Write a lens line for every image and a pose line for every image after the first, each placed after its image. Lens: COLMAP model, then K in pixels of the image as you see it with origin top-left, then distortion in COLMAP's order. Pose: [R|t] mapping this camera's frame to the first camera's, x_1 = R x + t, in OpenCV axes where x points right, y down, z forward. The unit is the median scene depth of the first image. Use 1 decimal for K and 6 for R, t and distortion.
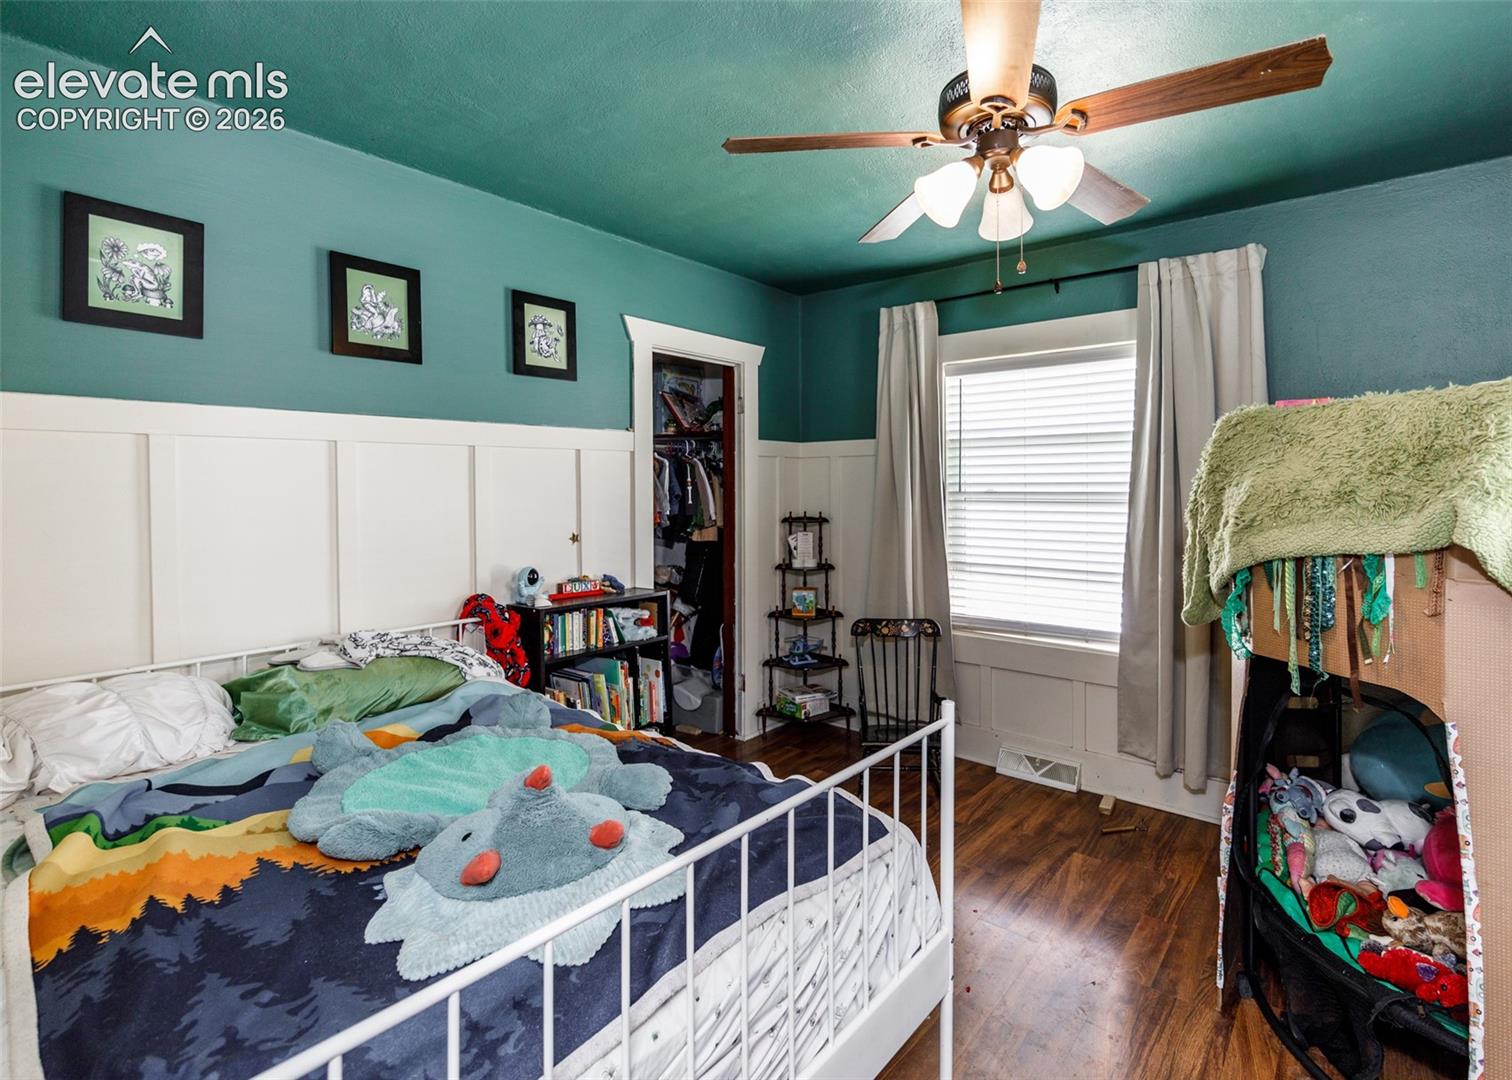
lens RADIAL K [[737.8, 0, 756.9], [0, 737.8, 504.0], [0, 0, 1]] dist [-0.001390, -0.000231]
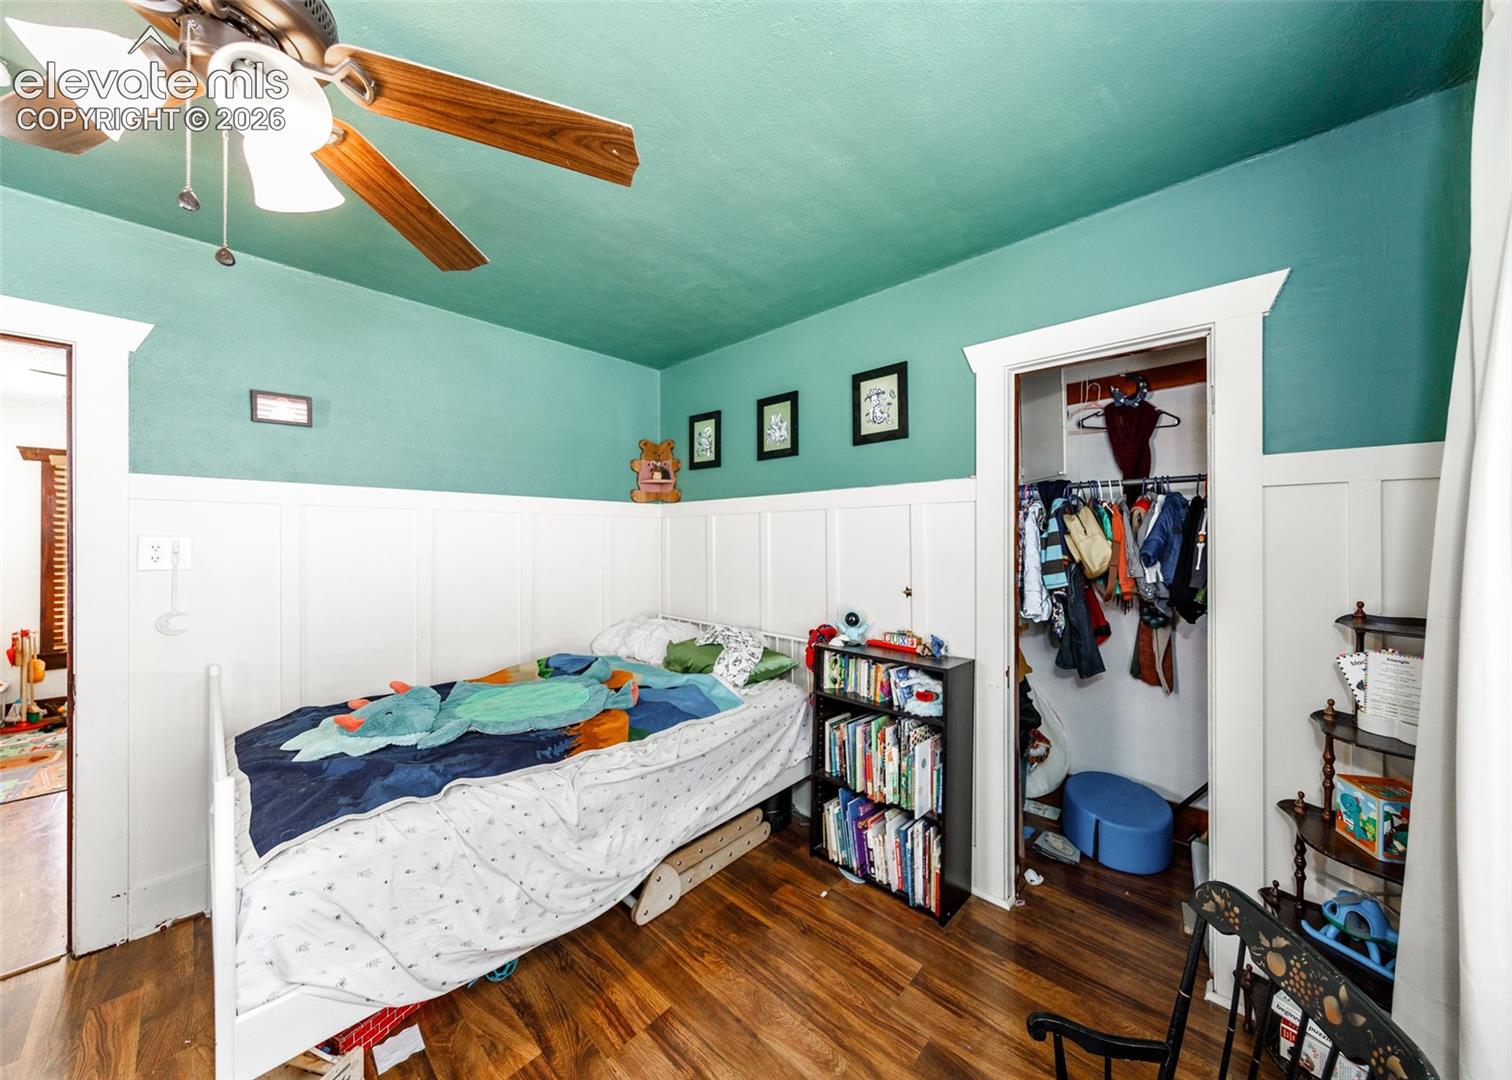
lens RADIAL K [[531.7, 0, 756.0], [0, 531.7, 540.0], [0, 0, 1]] dist [0.000987, 0.000100]
pose [[-0.051877, 0.007369, -0.998626, 0.508498], [-0.026009, 0.999624, 0.008728, -0.027561], [0.998315, 0.026426, -0.051665, 0.852421]]
